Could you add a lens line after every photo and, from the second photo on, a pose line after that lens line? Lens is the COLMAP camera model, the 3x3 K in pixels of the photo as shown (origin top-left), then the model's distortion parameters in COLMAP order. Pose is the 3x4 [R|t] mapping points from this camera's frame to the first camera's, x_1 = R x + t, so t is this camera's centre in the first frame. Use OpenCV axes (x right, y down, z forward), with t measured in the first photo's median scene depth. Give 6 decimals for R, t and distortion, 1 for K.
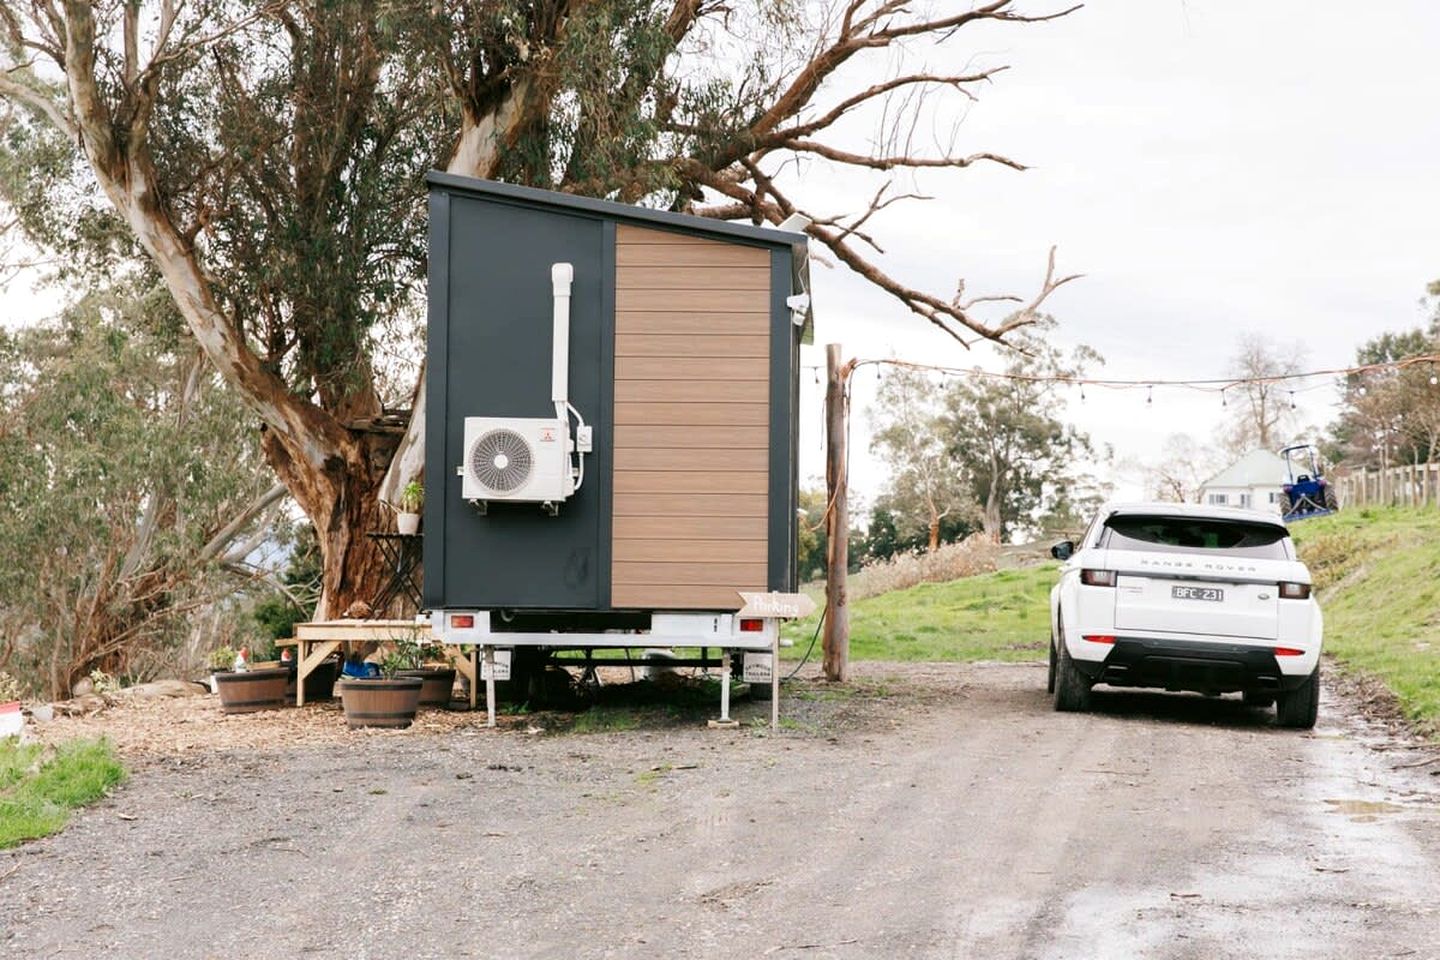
lens RADIAL K [[2782.7, 0, 720.3], [0, 2782.7, 422.8], [0, 0, 1]] dist [0.068682, 0.228241]
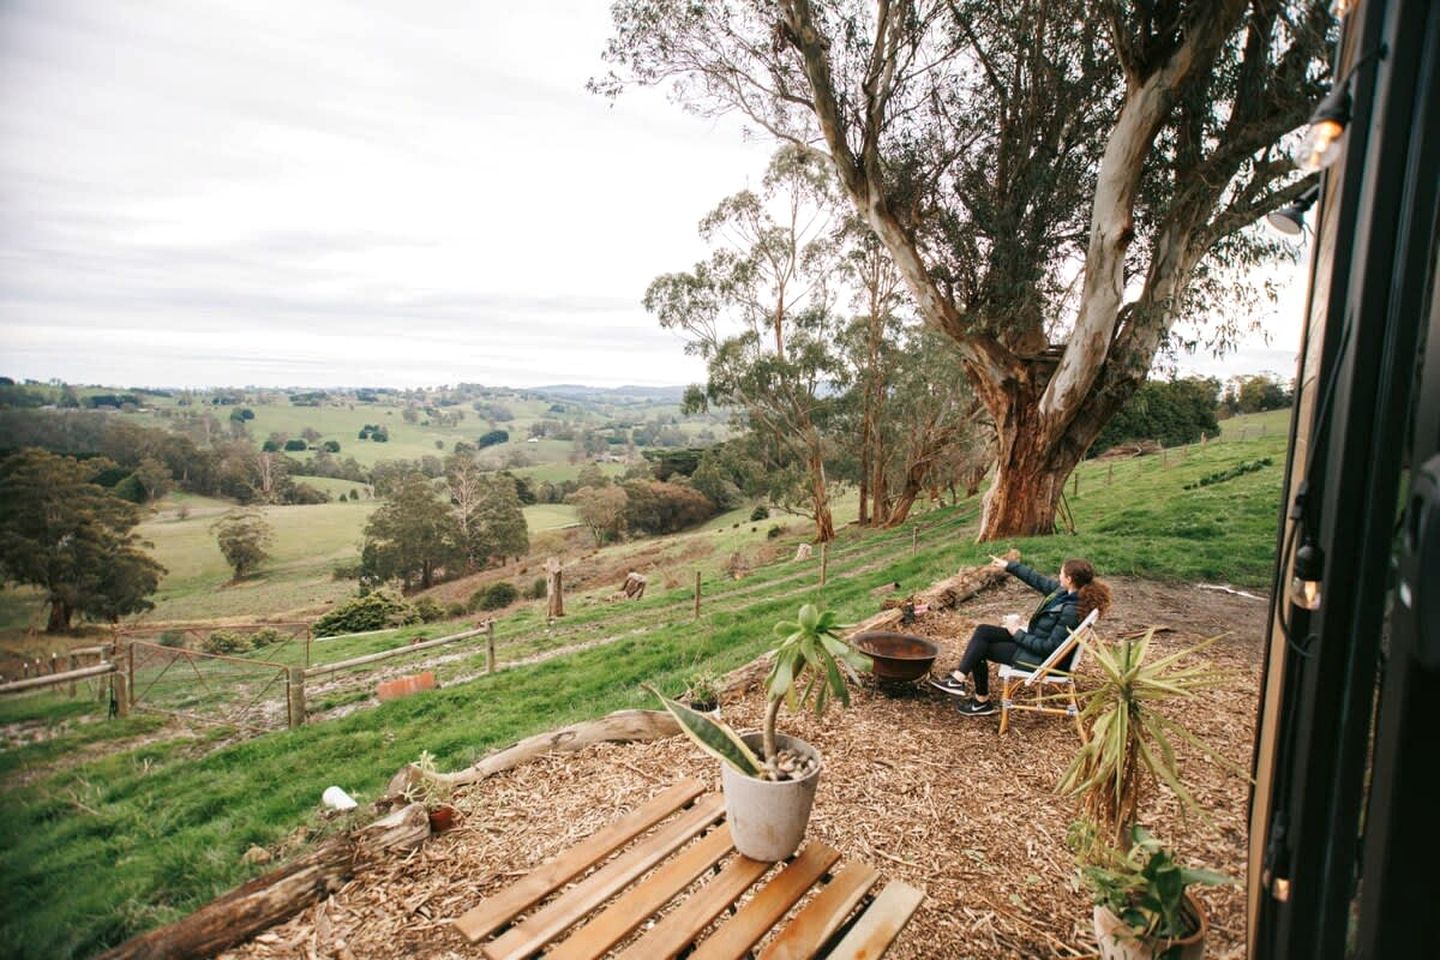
lens RADIAL K [[696.0, 0, 720.0], [0, 696.0, 480.0], [0, 0, 1]] dist [0.006105, 0.000474]
pose [[0.825672, 0.074345, -0.559230, -0.053669], [0.023131, 0.985984, 0.165231, 0.000775], [0.563676, -0.149363, 0.812379, 0.599943]]
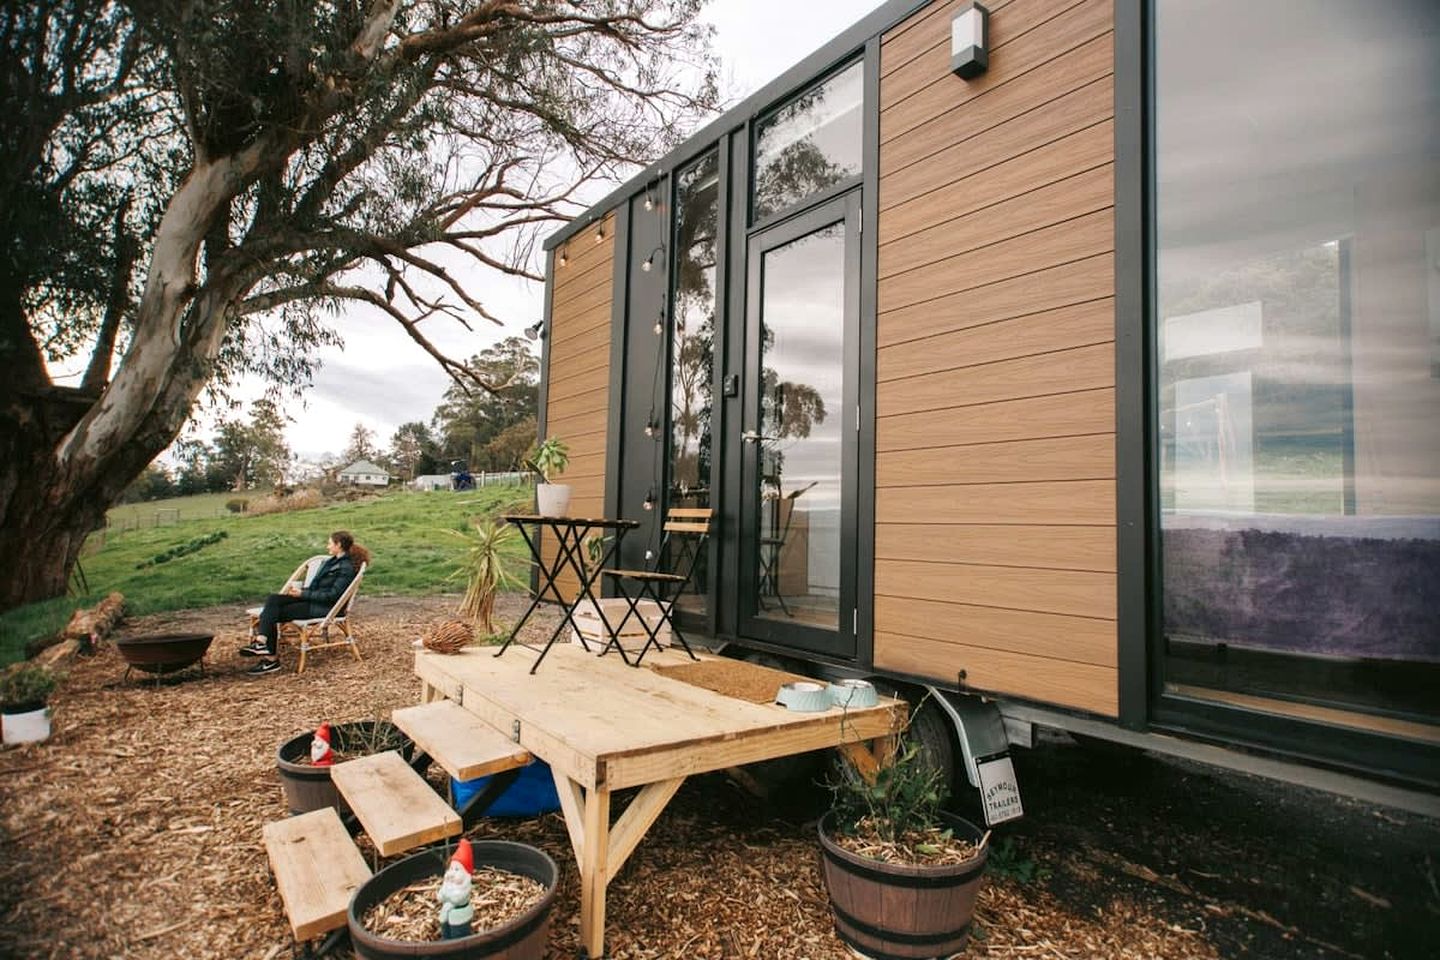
lens RADIAL K [[789.8, 0, 759.6], [0, 789.8, 473.4], [0, 0, 1]] dist [0.002704, 0.001327]
pose [[0.739993, 0.062374, 0.669717, -0.124836], [-0.071875, 0.997323, -0.013468, 0.017987], [-0.668764, -0.038170, 0.742494, 0.523337]]
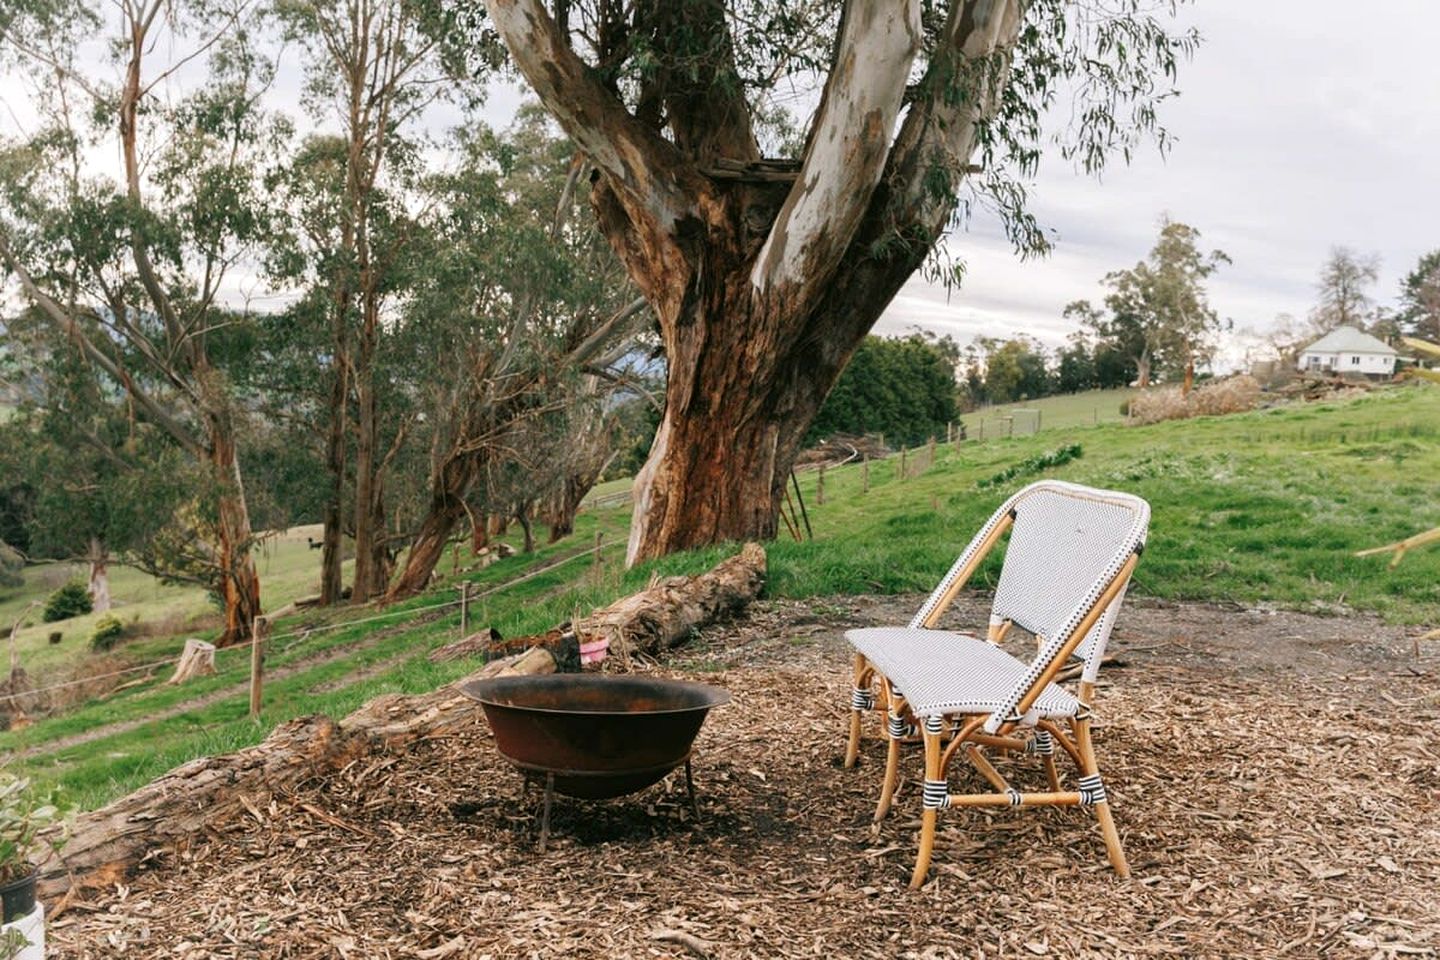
lens RADIAL K [[1491.9, 0, 720.0], [0, 1491.9, 480.0], [0, 0, 1]] dist [0.002587, 0.005702]
pose [[0.990243, 0.059910, -0.125814, -0.081005], [-0.044654, 0.991677, 0.120758, 0.031644], [0.132002, -0.113961, 0.984677, 0.631710]]
